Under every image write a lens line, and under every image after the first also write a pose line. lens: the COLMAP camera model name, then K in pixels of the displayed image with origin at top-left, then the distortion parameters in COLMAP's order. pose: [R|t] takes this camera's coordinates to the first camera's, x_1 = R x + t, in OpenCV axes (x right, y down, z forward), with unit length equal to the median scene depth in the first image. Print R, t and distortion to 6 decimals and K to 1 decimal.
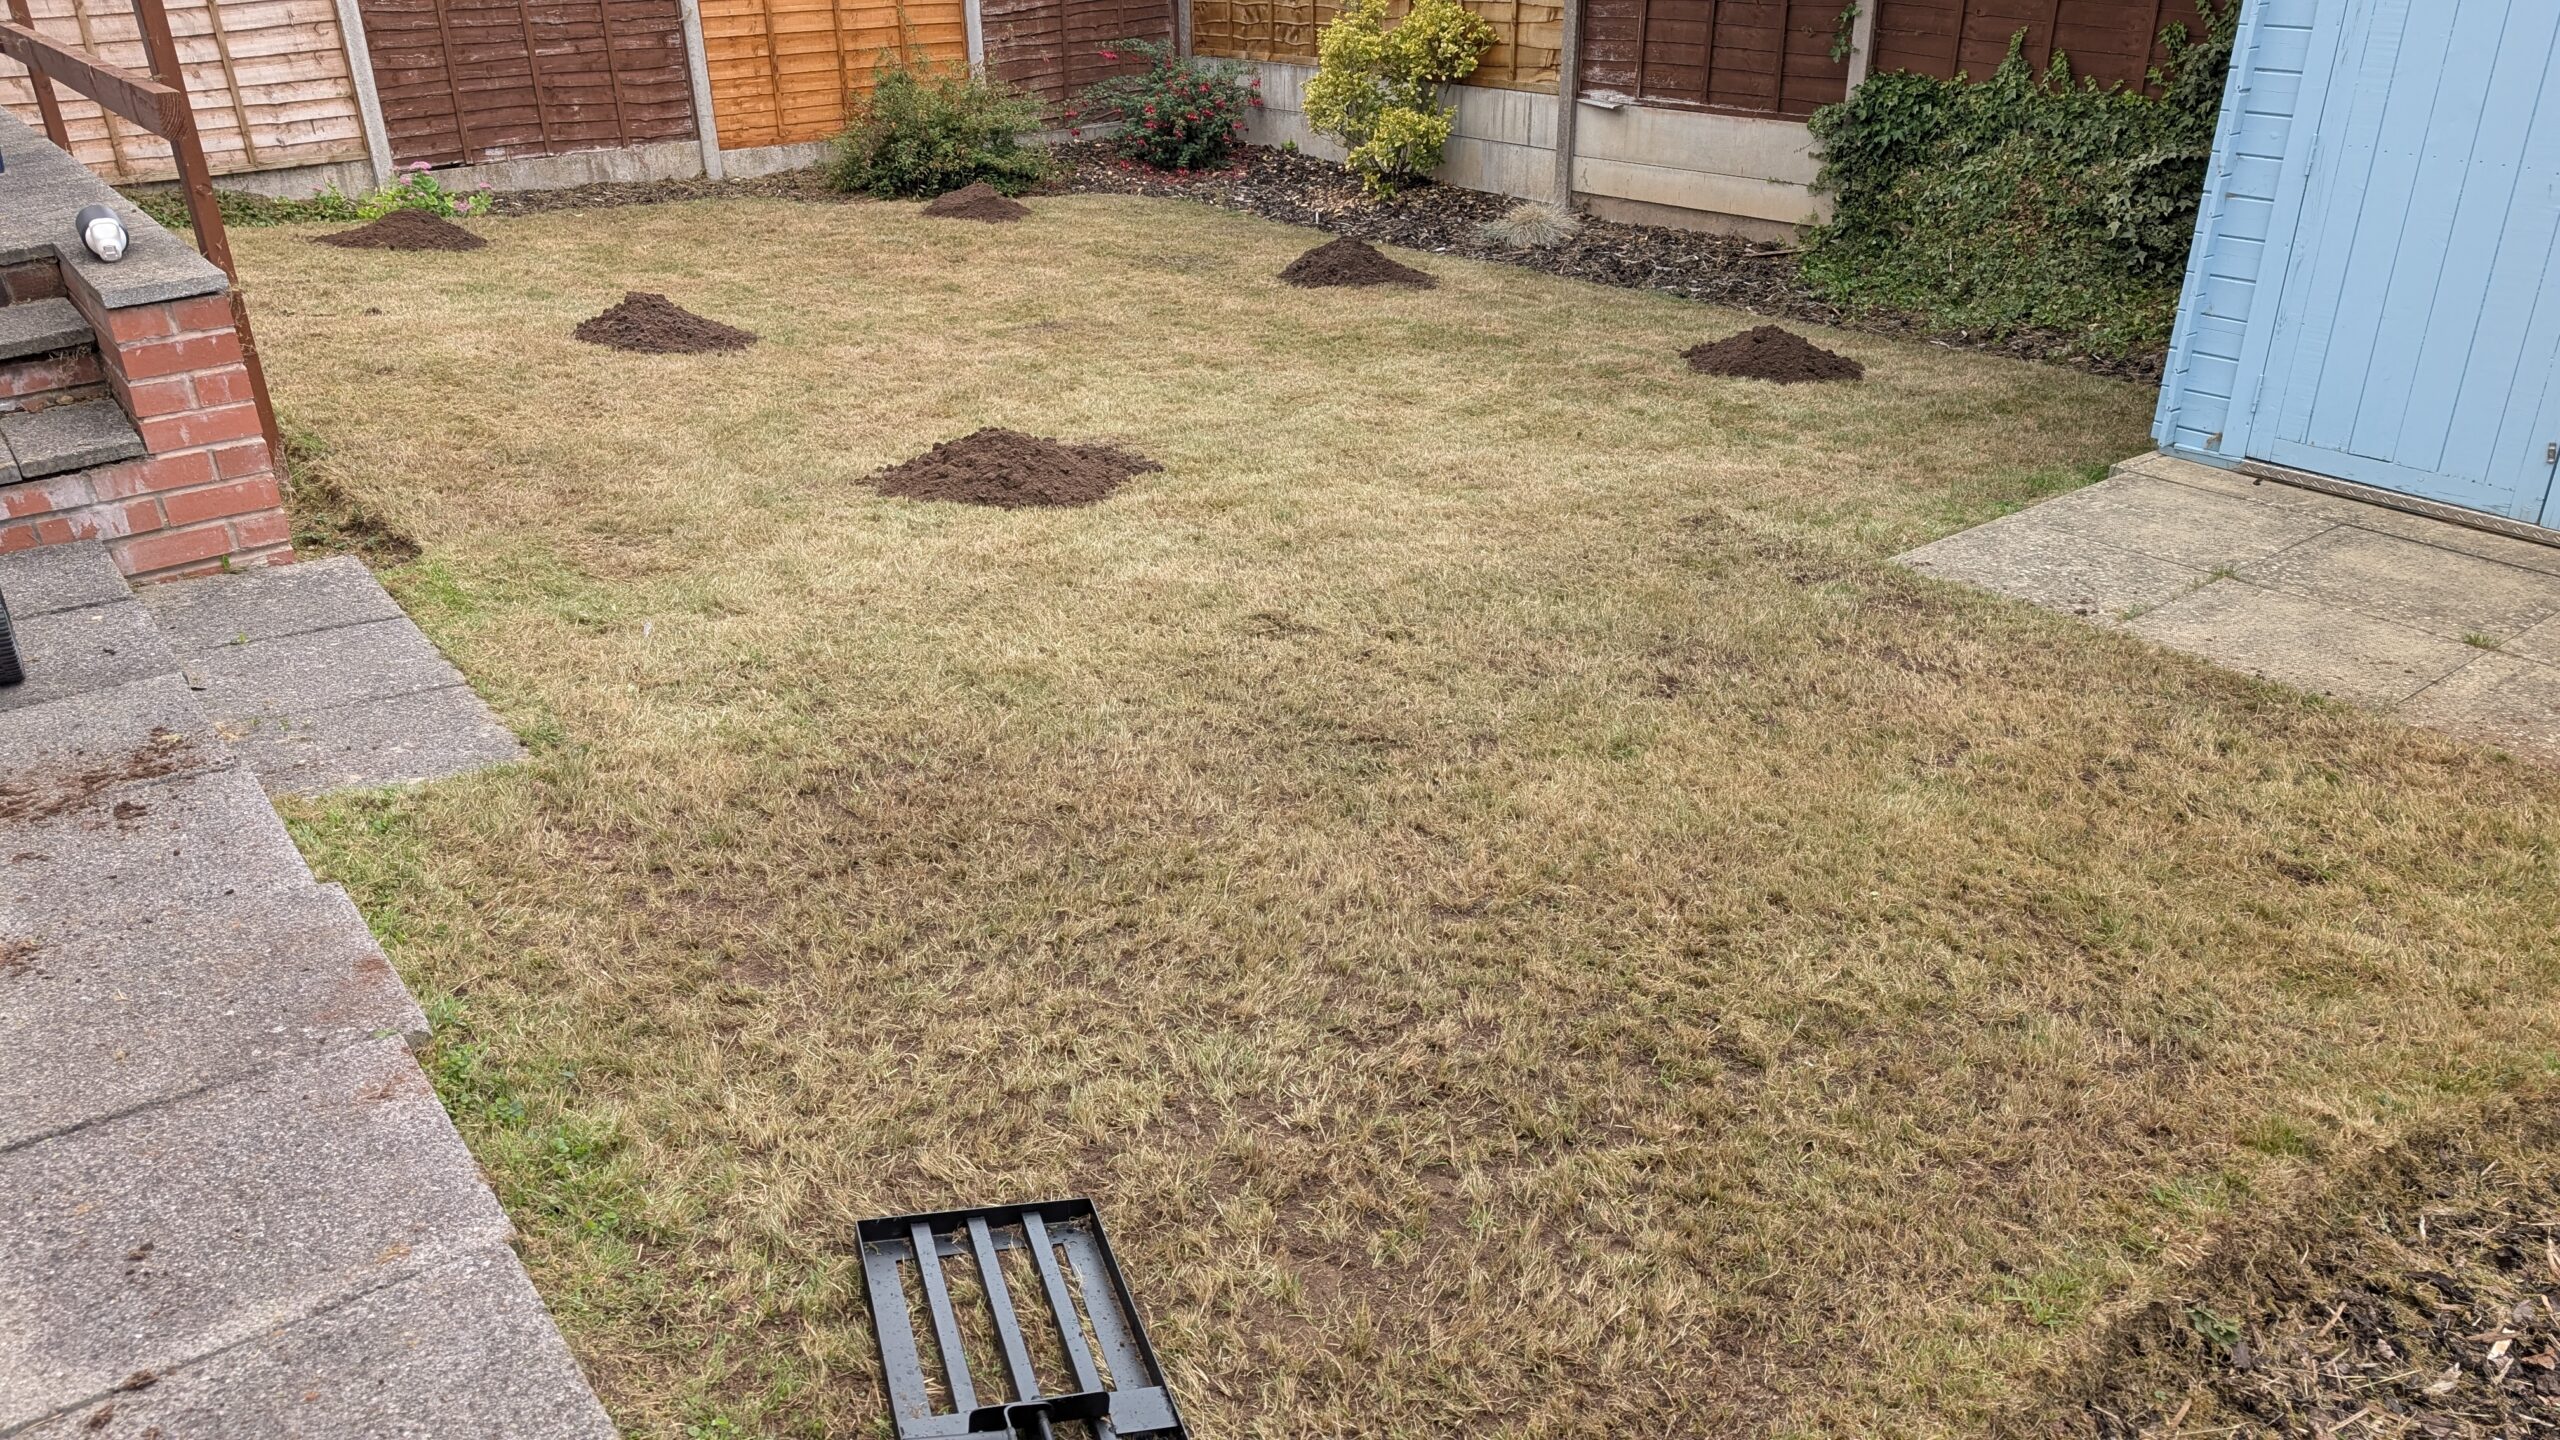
lens RADIAL K [[1810.1, 0, 1281.5], [0, 1810.1, 723.8], [0, 0, 1]] dist [-0.035766, 0.000156]
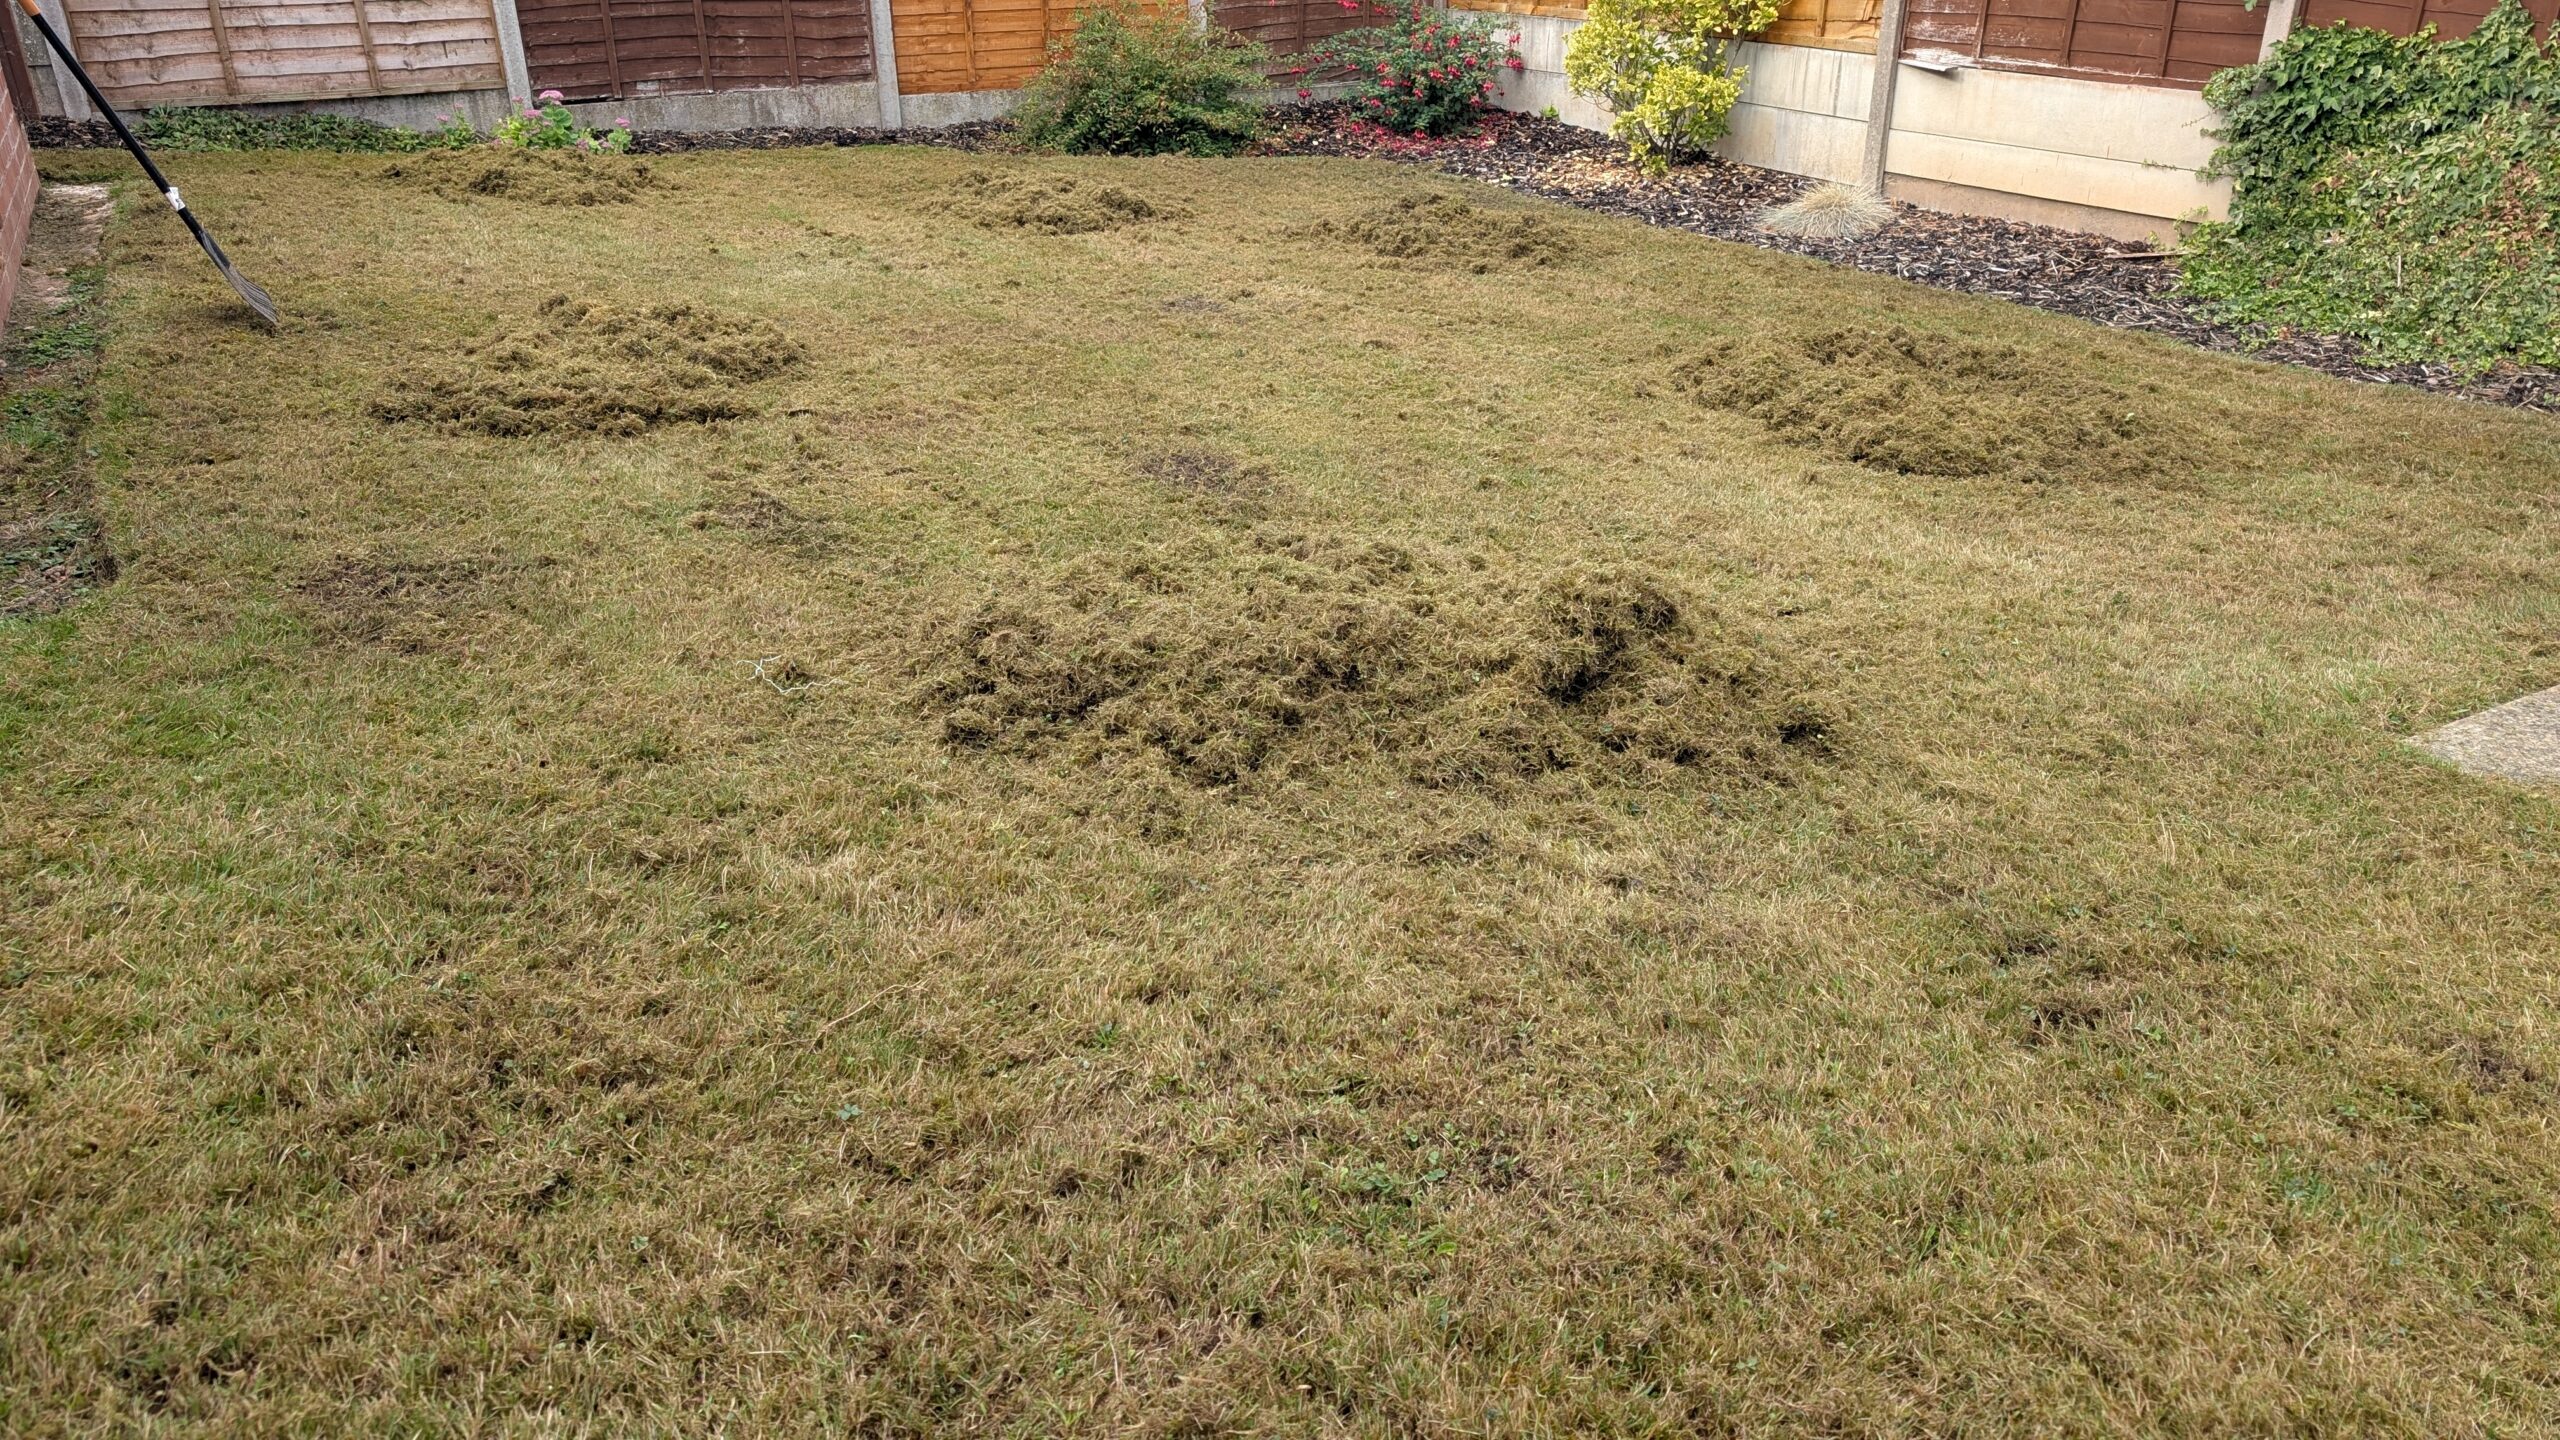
lens RADIAL K [[1810.1, 0, 1282.2], [0, 1810.1, 716.1], [0, 0, 1]] dist [-0.035766, 0.000156]
pose [[0.987978, 0.073408, -0.136056, 0.020339], [-0.073500, 0.997286, 0.004354, -0.032914], [0.136007, 0.005699, 0.990692, 0.158781]]
